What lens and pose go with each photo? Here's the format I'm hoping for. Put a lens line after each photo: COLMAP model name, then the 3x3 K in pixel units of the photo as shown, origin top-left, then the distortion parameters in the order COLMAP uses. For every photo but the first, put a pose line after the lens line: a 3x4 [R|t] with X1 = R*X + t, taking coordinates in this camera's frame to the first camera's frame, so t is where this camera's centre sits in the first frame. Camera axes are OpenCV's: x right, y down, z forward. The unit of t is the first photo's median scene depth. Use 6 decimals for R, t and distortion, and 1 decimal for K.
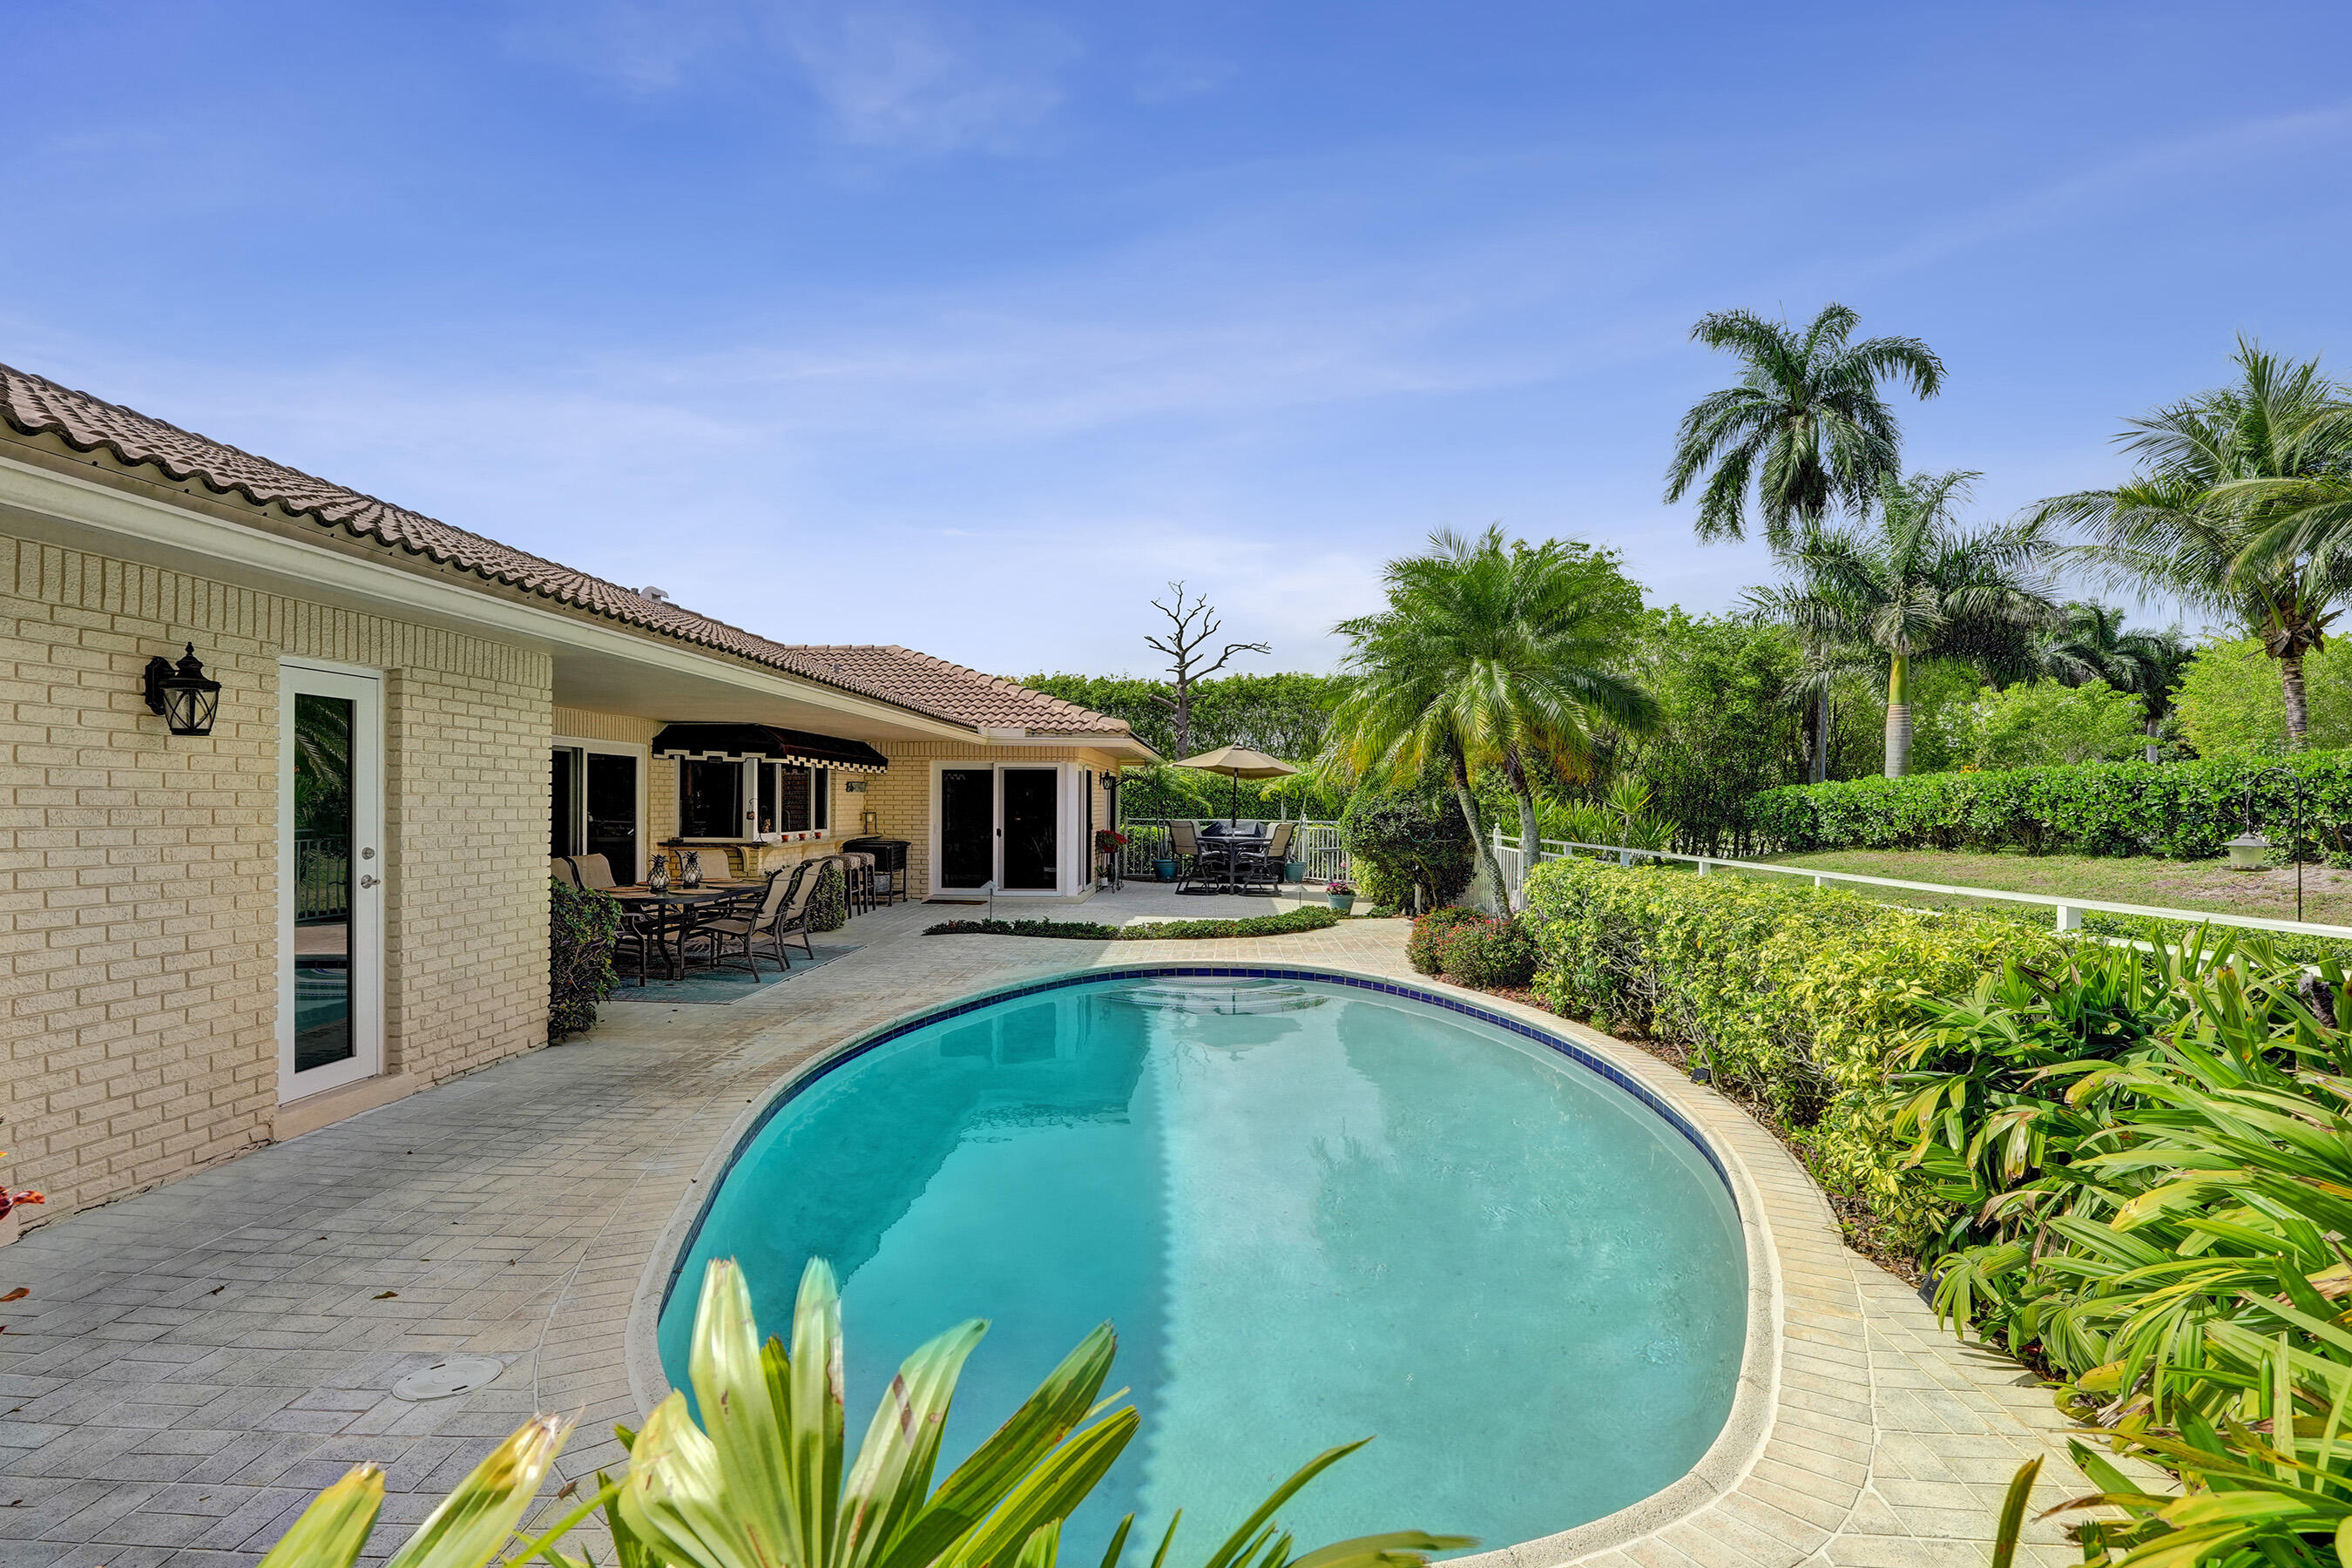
lens RADIAL K [[1233.2, 0, 1173.6], [0, 1233.2, 775.9], [0, 0, 1]] dist [-0.007866, -0.007564]
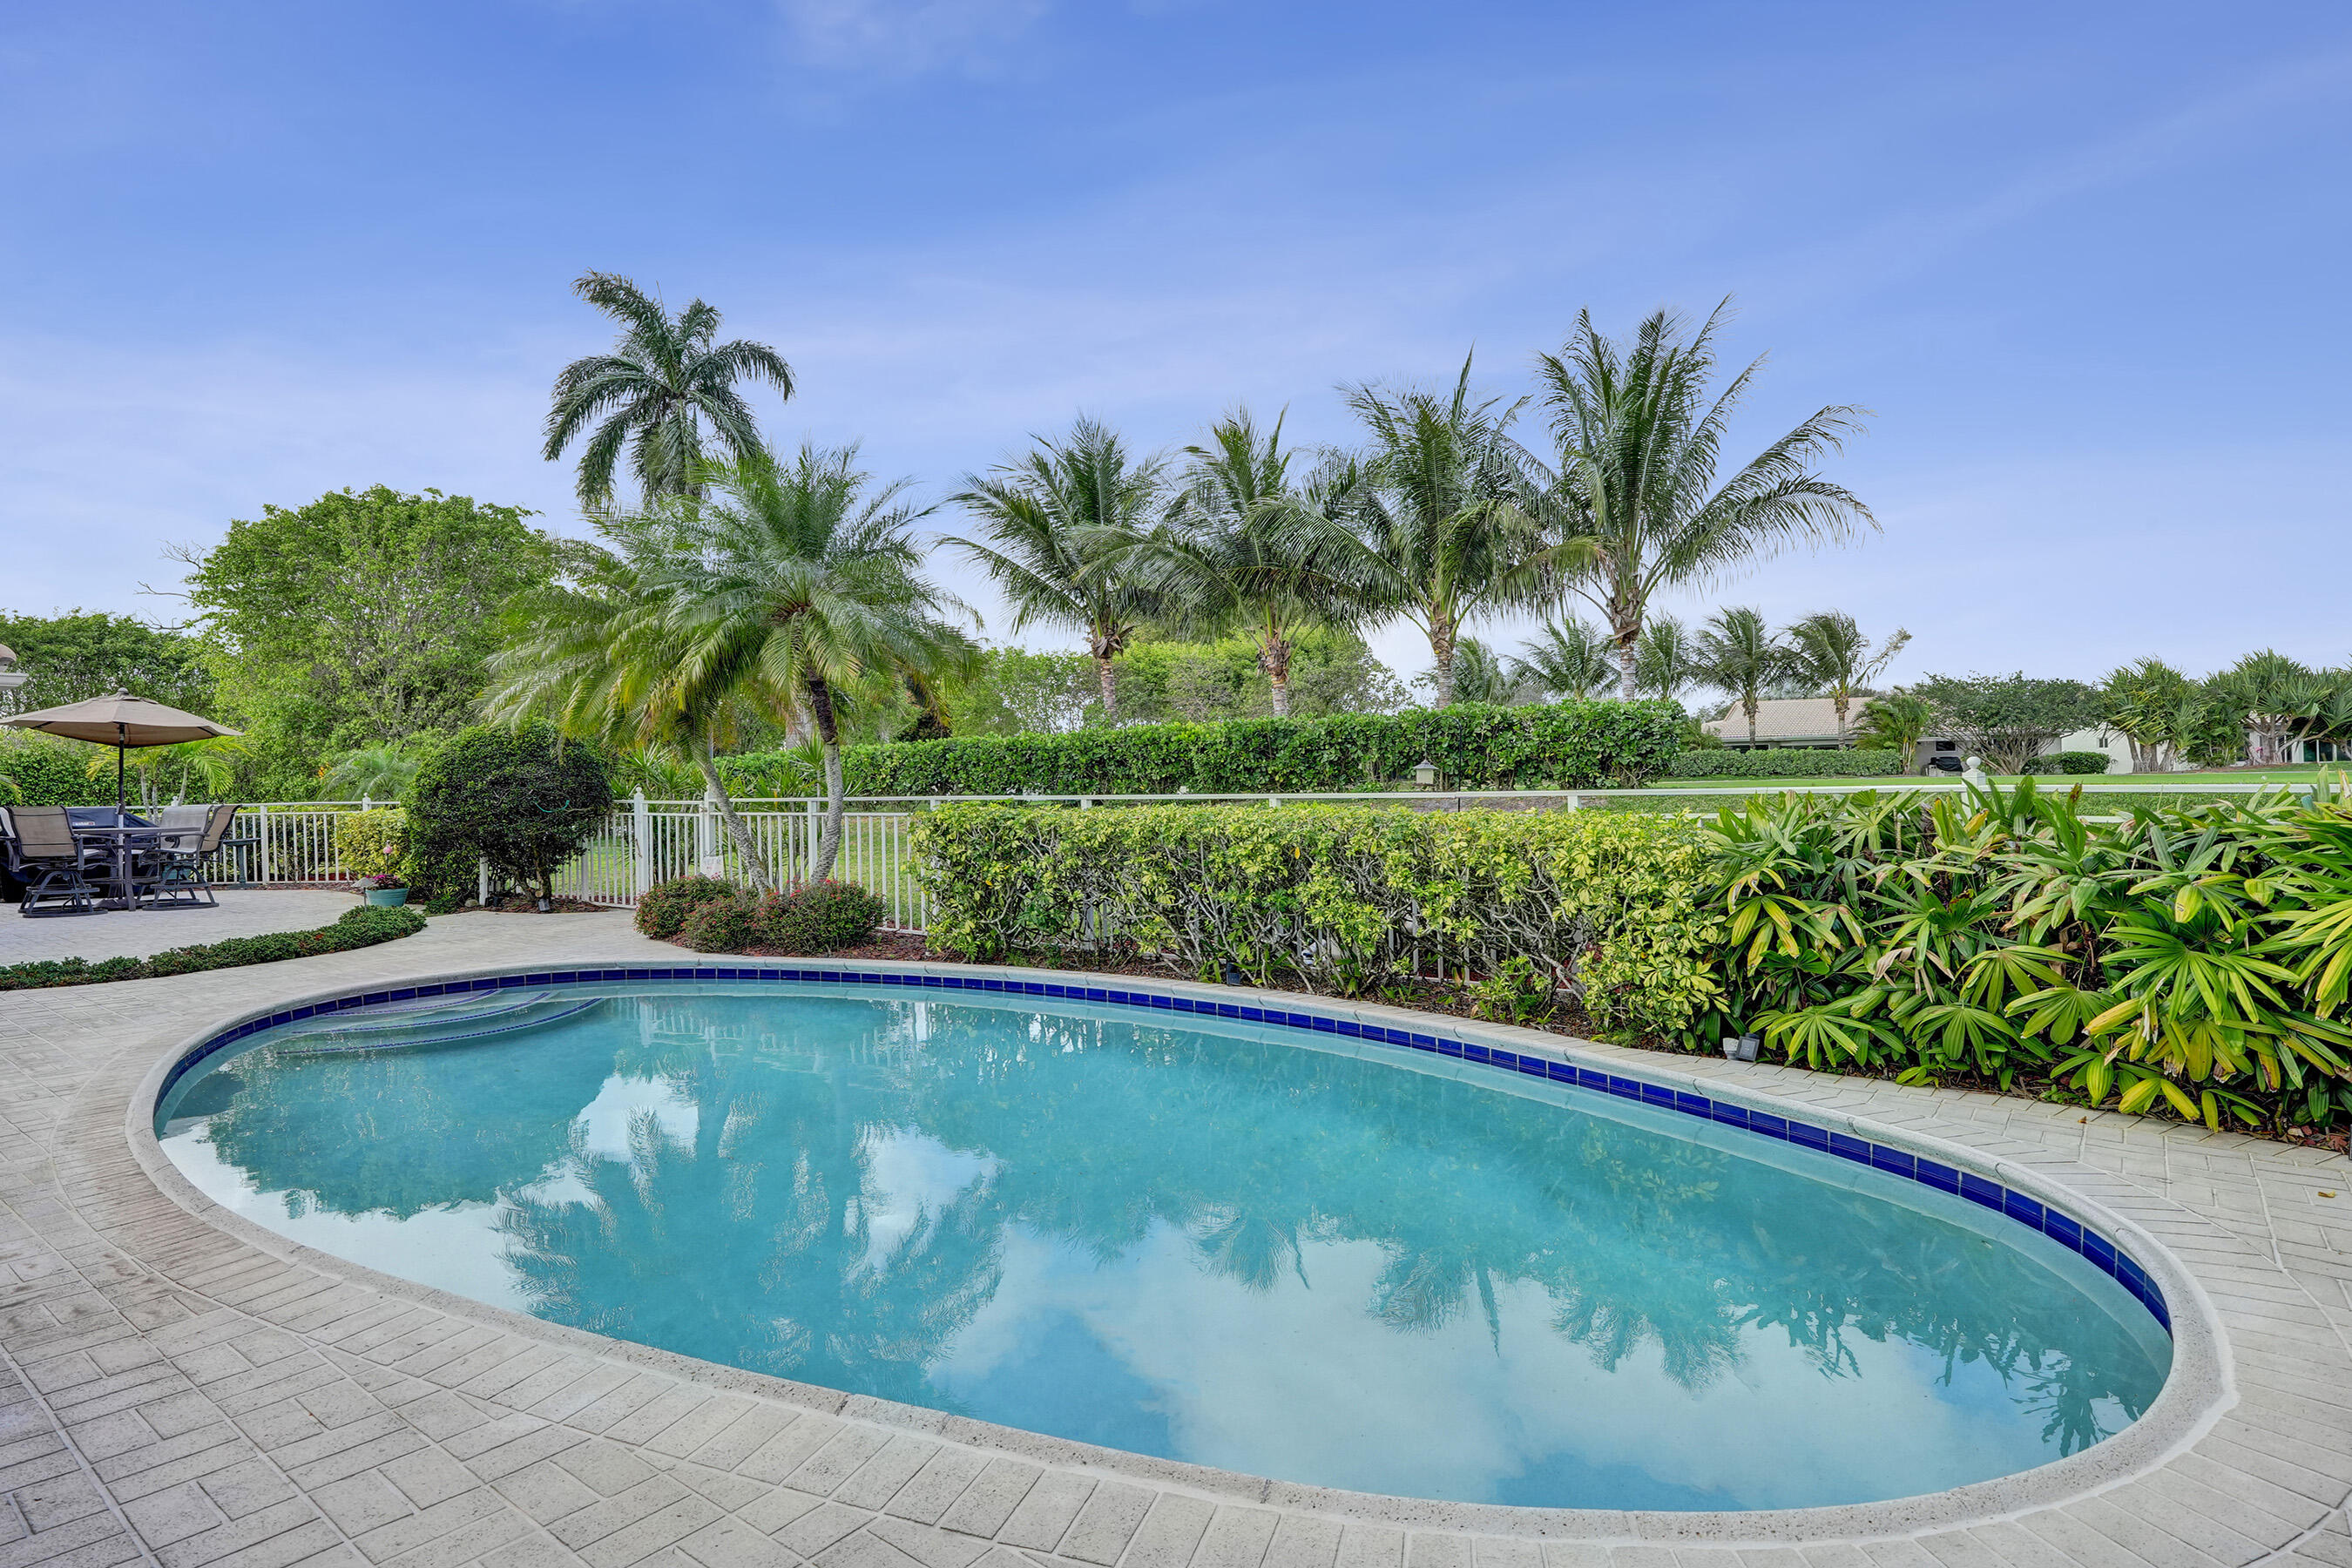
lens RADIAL K [[1233.2, 0, 1173.6], [0, 1233.2, 775.9], [0, 0, 1]] dist [-0.007866, -0.007564]
pose [[0.581757, -0.015043, 0.813223, -0.087378], [0.004506, 0.999873, 0.015271, 0.007112], [-0.813350, -0.005220, 0.581751, 0.066232]]
